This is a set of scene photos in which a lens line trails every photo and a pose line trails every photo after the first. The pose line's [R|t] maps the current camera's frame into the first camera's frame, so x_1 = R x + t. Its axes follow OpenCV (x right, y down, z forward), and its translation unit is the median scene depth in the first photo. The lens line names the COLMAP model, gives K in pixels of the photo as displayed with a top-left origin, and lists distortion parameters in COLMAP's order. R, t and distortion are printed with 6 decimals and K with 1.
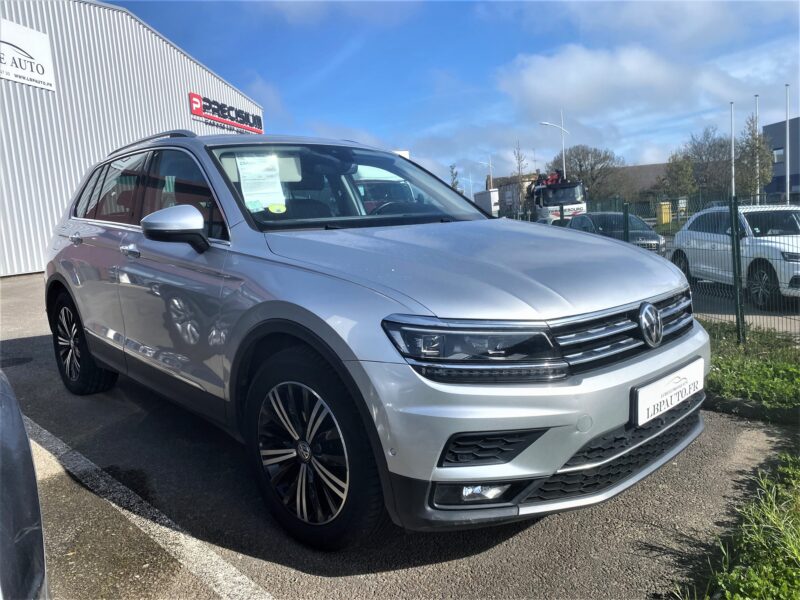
lens RADIAL K [[693.6, 0, 400.0], [0, 693.6, 300.0], [0, 0, 1]] dist [0.043884, -0.003866]
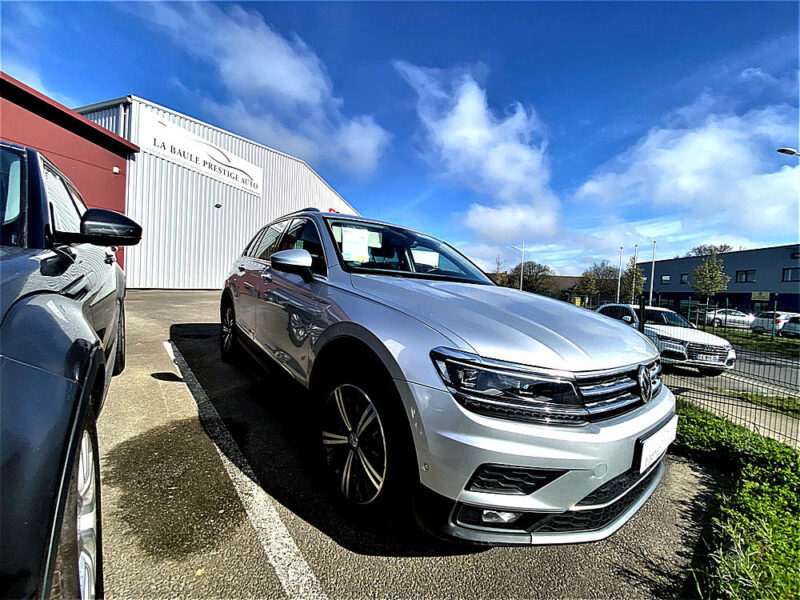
lens RADIAL K [[332.1, 0, 400.0], [0, 332.1, 300.0], [0, 0, 1]] dist [0.015341, -0.018390]
pose [[0.988768, 0.133362, -0.067473, -0.045902], [-0.138583, 0.987137, -0.079723, -0.003870], [0.055974, 0.088178, 0.994531, 0.367976]]
